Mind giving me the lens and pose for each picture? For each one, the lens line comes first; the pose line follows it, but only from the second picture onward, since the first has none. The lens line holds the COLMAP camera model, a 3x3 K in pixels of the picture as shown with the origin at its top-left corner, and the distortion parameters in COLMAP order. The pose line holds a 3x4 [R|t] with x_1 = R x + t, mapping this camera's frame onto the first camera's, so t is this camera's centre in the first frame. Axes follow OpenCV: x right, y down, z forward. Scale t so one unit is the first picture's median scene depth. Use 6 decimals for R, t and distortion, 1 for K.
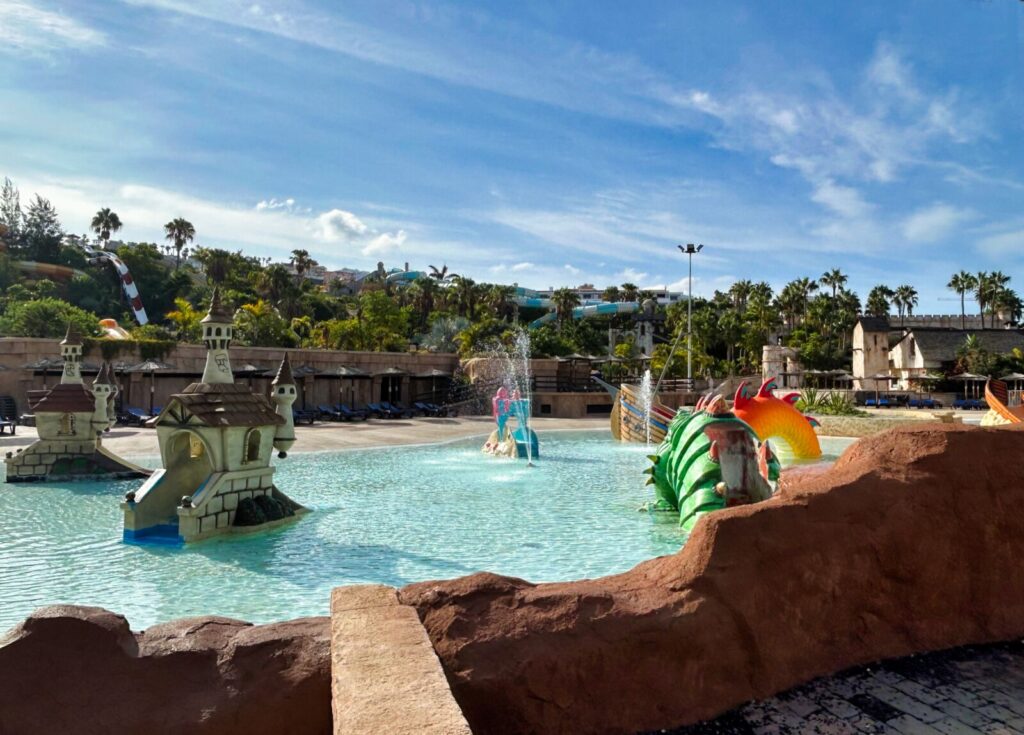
lens RADIAL K [[764.2, 0, 512.5], [0, 764.2, 372.5], [0, 0, 1]] dist [-0.002120, -0.007040]
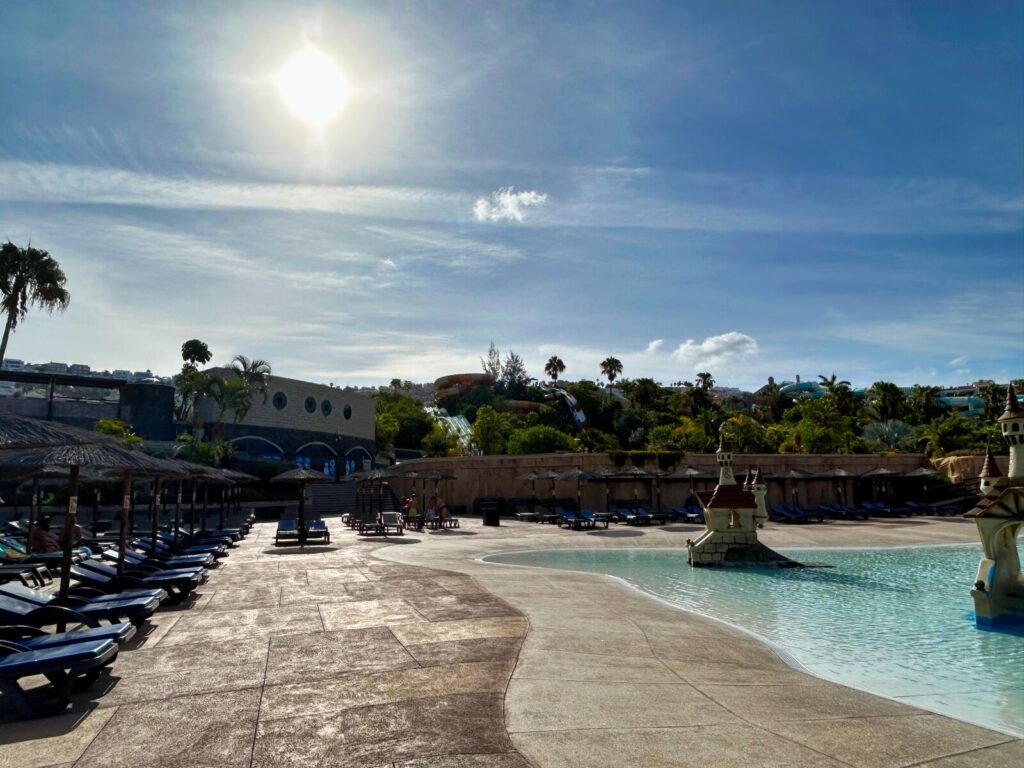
lens RADIAL K [[651.3, 0, 511.4], [0, 651.3, 380.7], [0, 0, 1]] dist [0.008806, 0.001281]
pose [[0.883916, -0.094302, -0.458039, -0.153846], [0.024724, 0.987511, -0.155598, 0.001700], [0.466992, 0.126210, 0.875208, -0.035478]]
